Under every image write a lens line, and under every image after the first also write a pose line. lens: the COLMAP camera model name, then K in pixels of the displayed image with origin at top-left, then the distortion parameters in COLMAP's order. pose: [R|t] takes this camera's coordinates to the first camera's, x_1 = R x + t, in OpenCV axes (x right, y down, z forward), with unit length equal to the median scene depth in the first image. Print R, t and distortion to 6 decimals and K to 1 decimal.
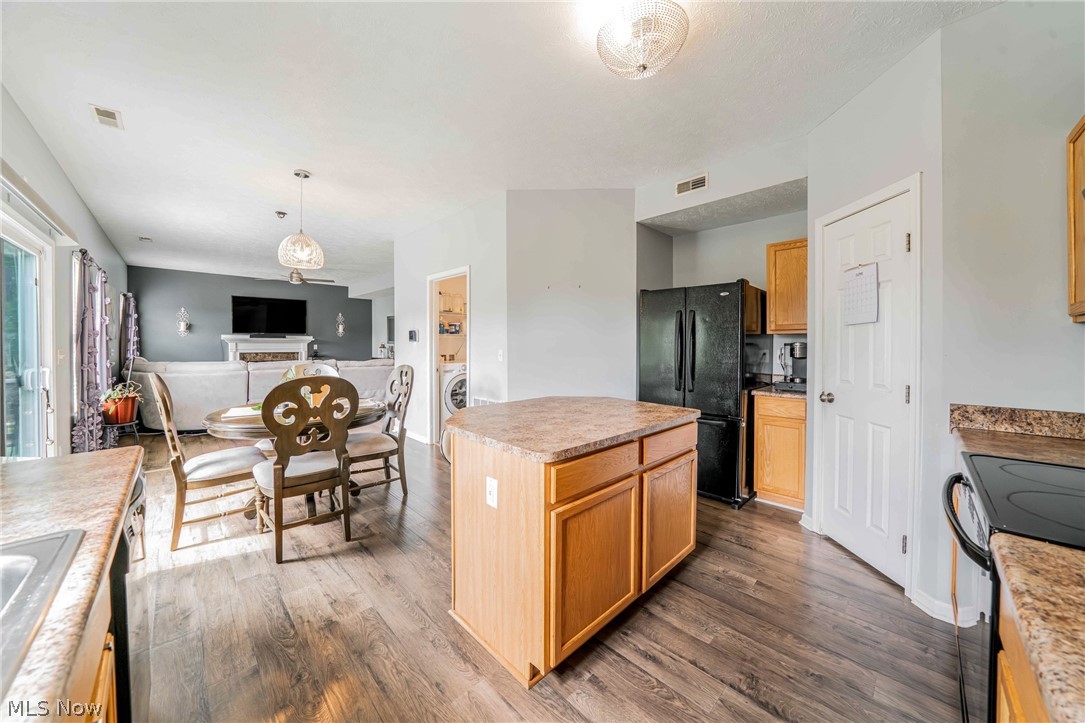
lens RADIAL K [[379.7, 0, 539.6], [0, 379.7, 352.3], [0, 0, 1]] dist [-0.025063, -0.000034]
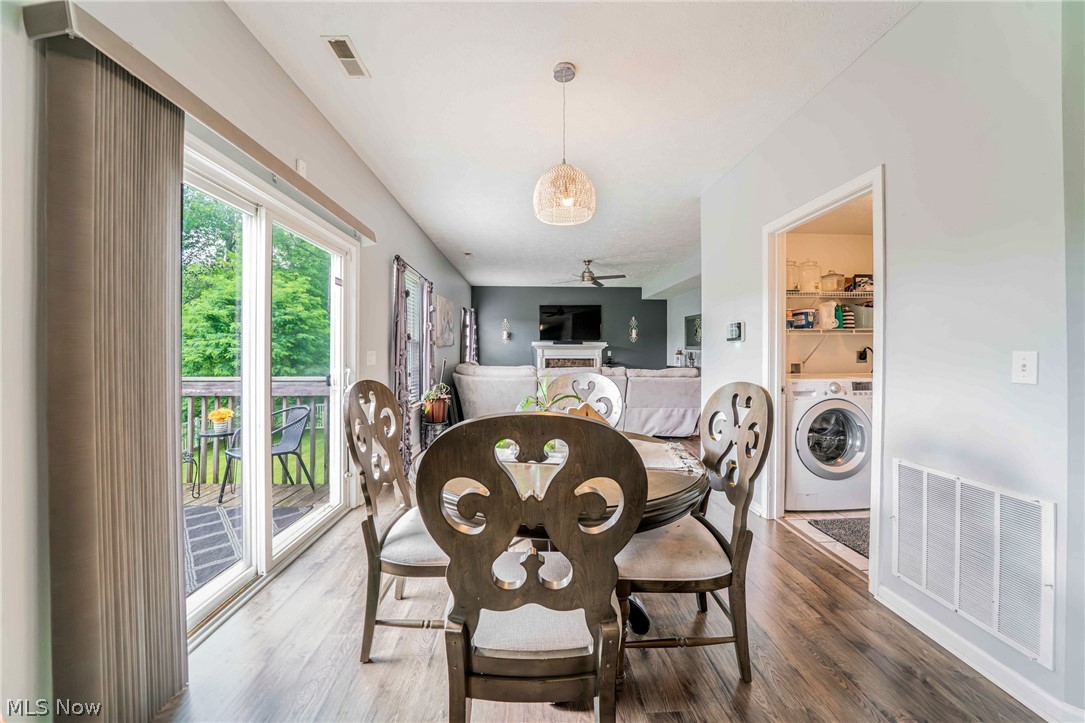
lens RADIAL K [[379.7, 0, 539.6], [0, 379.7, 352.3], [0, 0, 1]] dist [-0.025063, -0.000034]
pose [[0.740662, -0.001946, -0.671875, -0.143703], [-0.013961, 0.999735, -0.018285, 0.005253], [0.671733, 0.022923, 0.740439, 0.303484]]
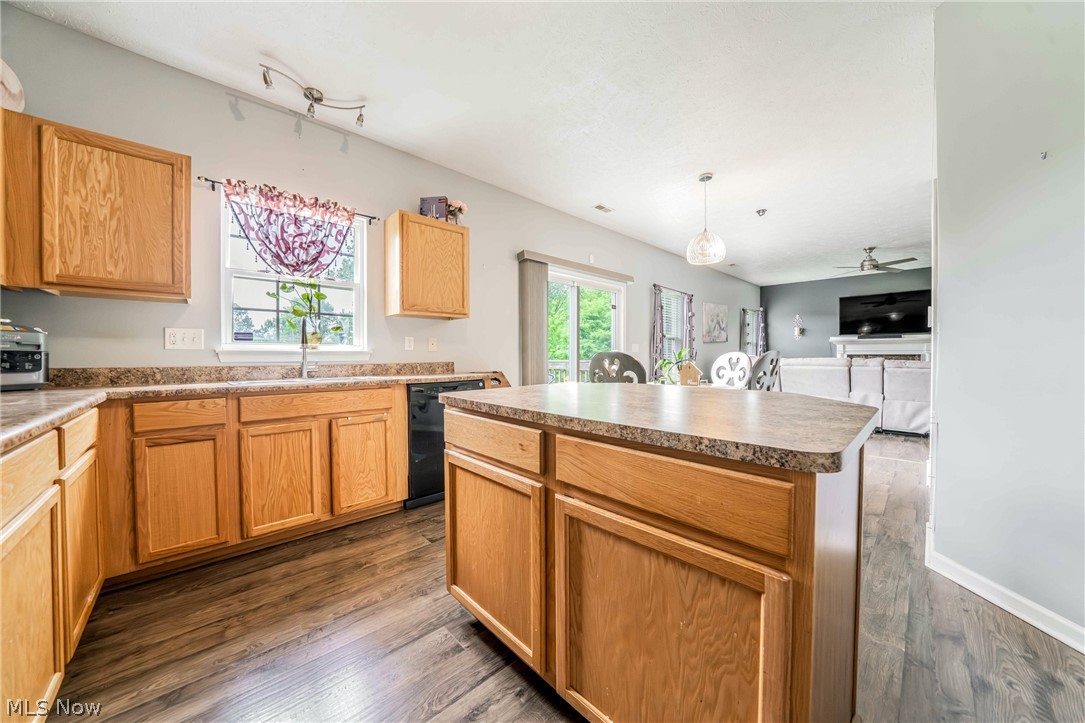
lens RADIAL K [[370.4, 0, 533.8], [0, 370.4, 362.7], [0, 0, 1]] dist [-0.024267, 0.000027]
pose [[-0.020770, 0.018109, -0.999620, 0.274843], [-0.019505, 0.999638, 0.018514, 0.033795], [0.999594, 0.019882, -0.020409, 0.312036]]
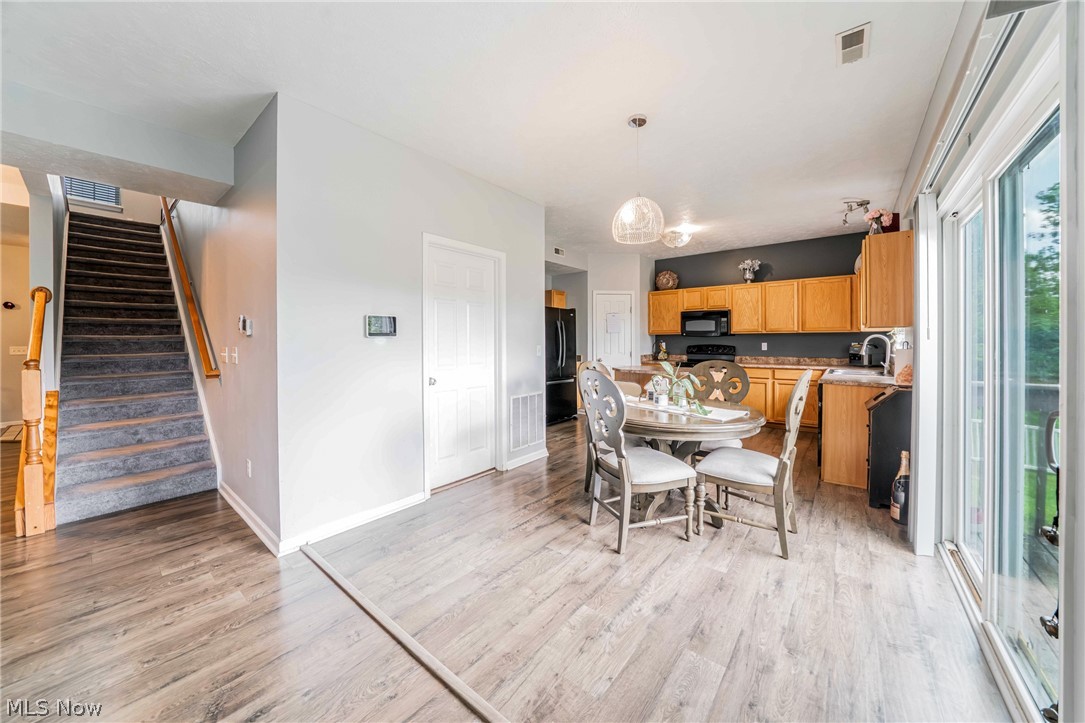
lens RADIAL K [[382.5, 0, 539.7], [0, 382.5, 340.8], [0, 0, 1]] dist [-0.026541, -0.000071]
pose [[-0.122121, -0.006595, 0.992493, -0.826600], [0.023062, 0.999689, 0.009481, -0.020438], [-0.992247, 0.024047, -0.121931, 0.778420]]
